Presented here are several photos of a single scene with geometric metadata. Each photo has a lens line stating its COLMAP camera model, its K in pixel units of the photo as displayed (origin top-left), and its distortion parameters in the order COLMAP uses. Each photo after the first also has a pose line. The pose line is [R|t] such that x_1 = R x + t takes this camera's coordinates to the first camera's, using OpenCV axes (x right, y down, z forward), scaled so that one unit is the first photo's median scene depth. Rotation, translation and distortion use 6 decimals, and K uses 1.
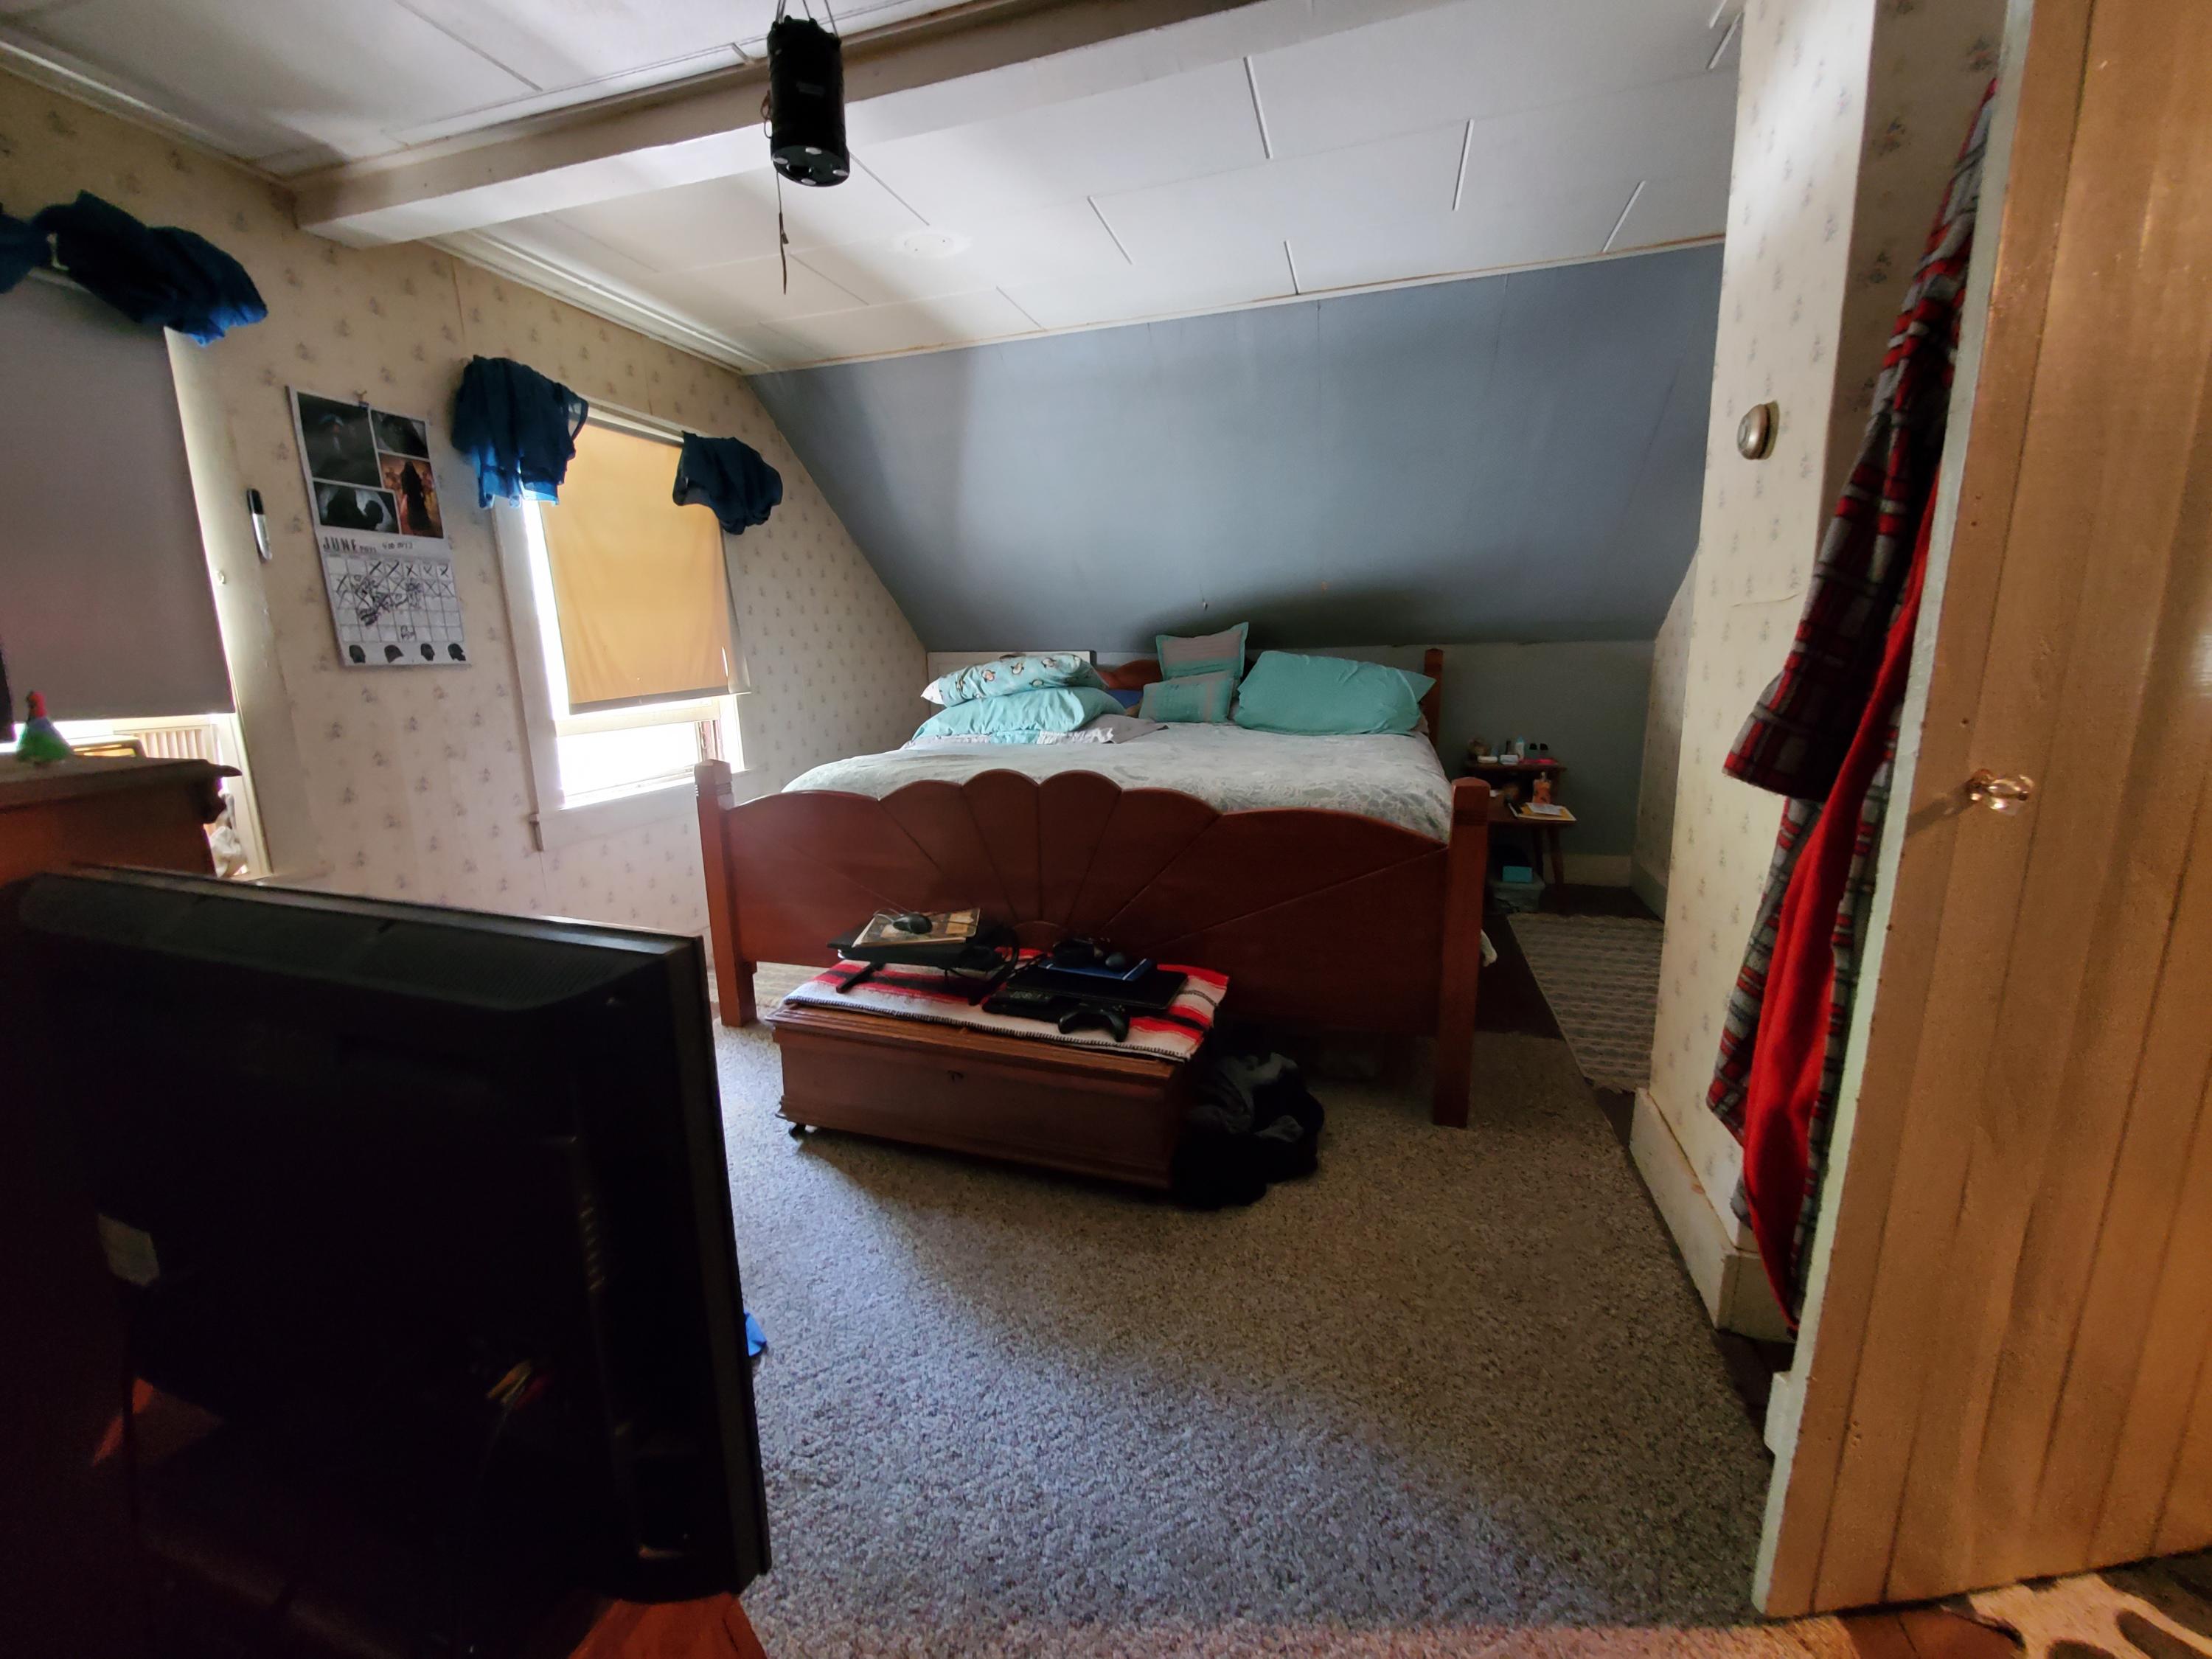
lens RADIAL K [[882.5, 0, 1107.4], [0, 882.5, 815.2], [0, 0, 1]] dist [-0.000456, -0.000270]
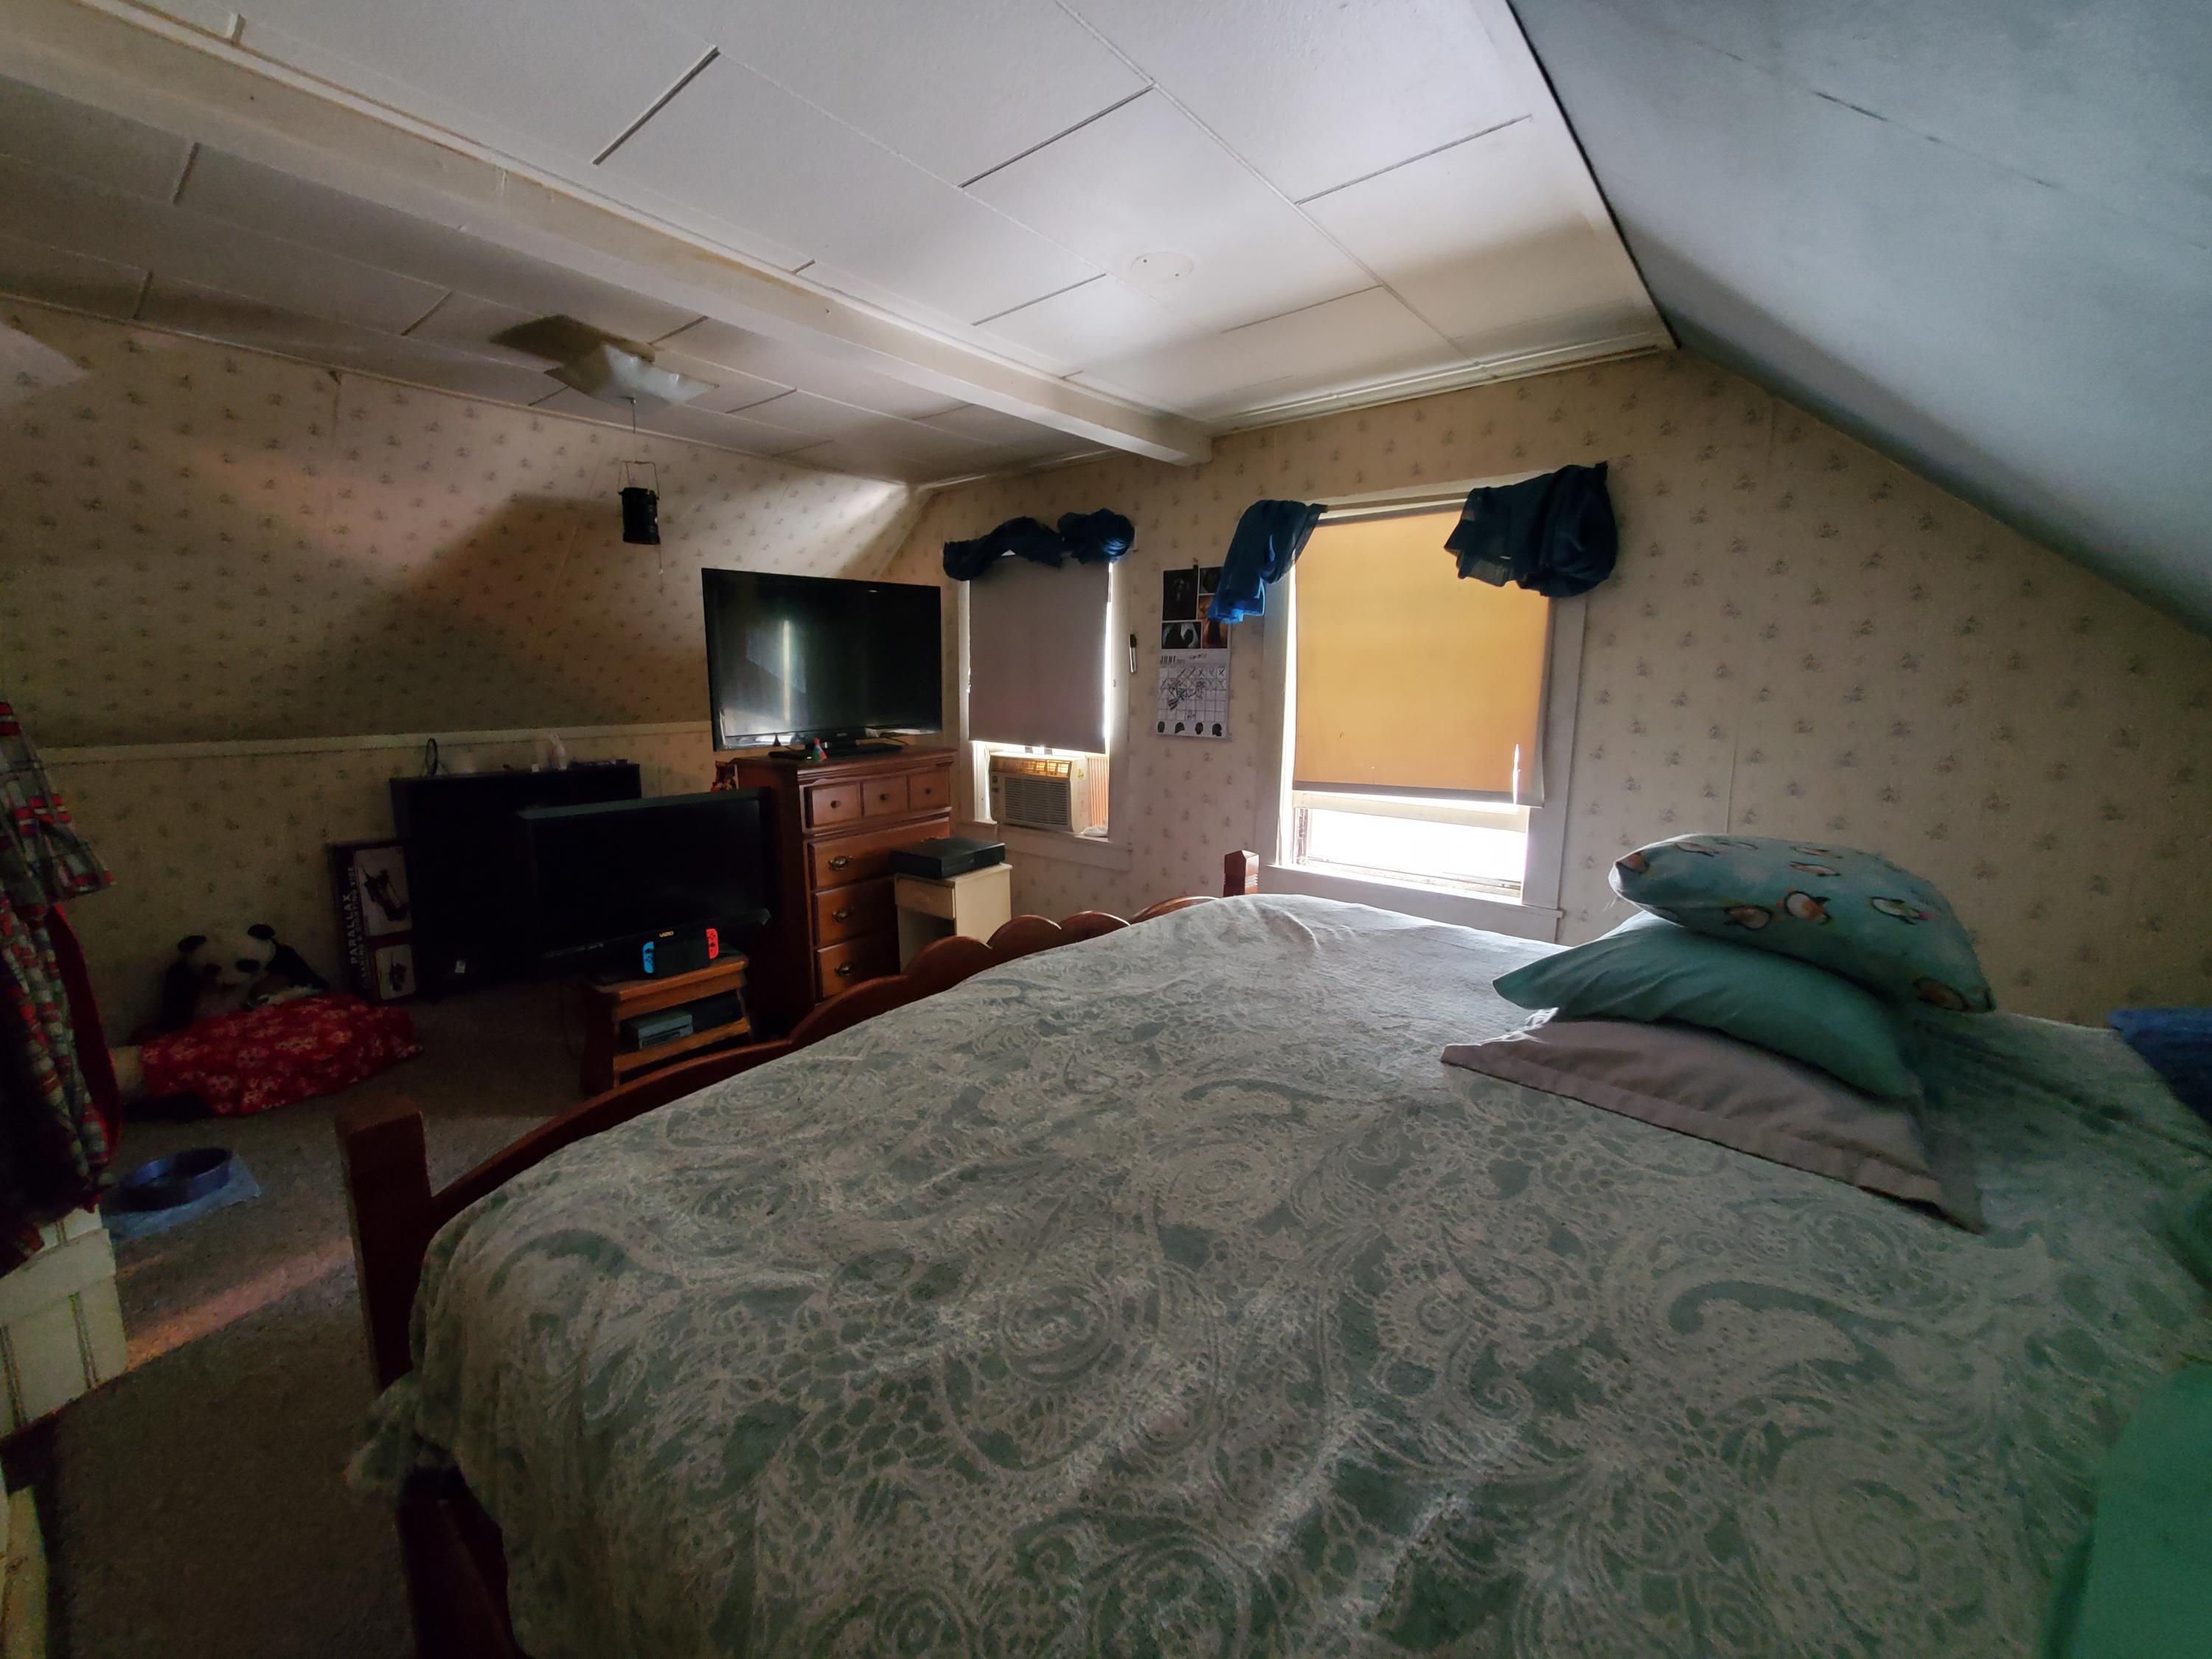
lens RADIAL K [[882.5, 0, 1111.3], [0, 882.5, 838.8], [0, 0, 1]] dist [-0.000456, -0.000270]
pose [[-0.398868, 0.163188, -0.902371, 0.640937], [-0.189331, 0.948181, 0.255161, -0.367898], [0.897250, 0.272622, -0.347302, 1.473617]]
